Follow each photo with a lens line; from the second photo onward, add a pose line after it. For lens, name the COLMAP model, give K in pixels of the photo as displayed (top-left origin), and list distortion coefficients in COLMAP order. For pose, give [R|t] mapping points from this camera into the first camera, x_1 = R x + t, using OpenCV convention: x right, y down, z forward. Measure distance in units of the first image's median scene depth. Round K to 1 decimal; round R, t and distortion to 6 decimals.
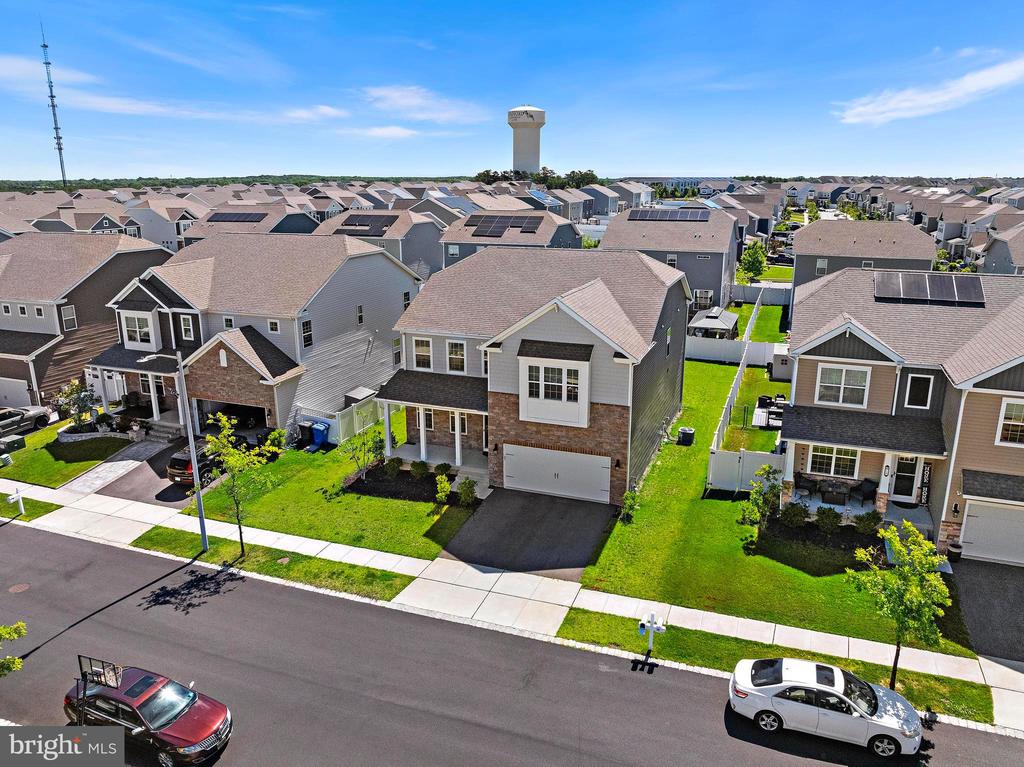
lens RADIAL K [[737.5, 0, 516.0], [0, 737.5, 382.7], [0, 0, 1]] dist [-0.046738, 0.005738]
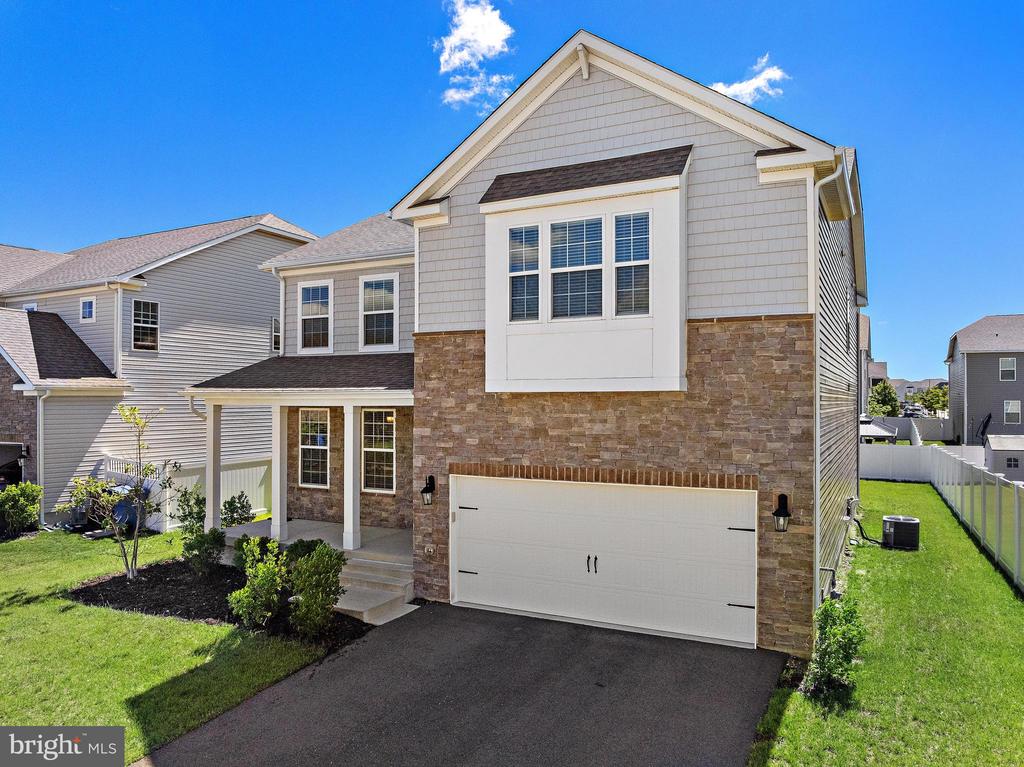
lens RADIAL K [[728.7, 0, 513.2], [0, 728.7, 394.7], [0, 0, 1]] dist [-0.041270, 0.001714]
pose [[0.993360, 0.003679, -0.114989, 0.060229], [-0.035408, 0.960751, -0.275143, 0.152760], [0.109463, 0.277387, 0.954502, 0.684136]]
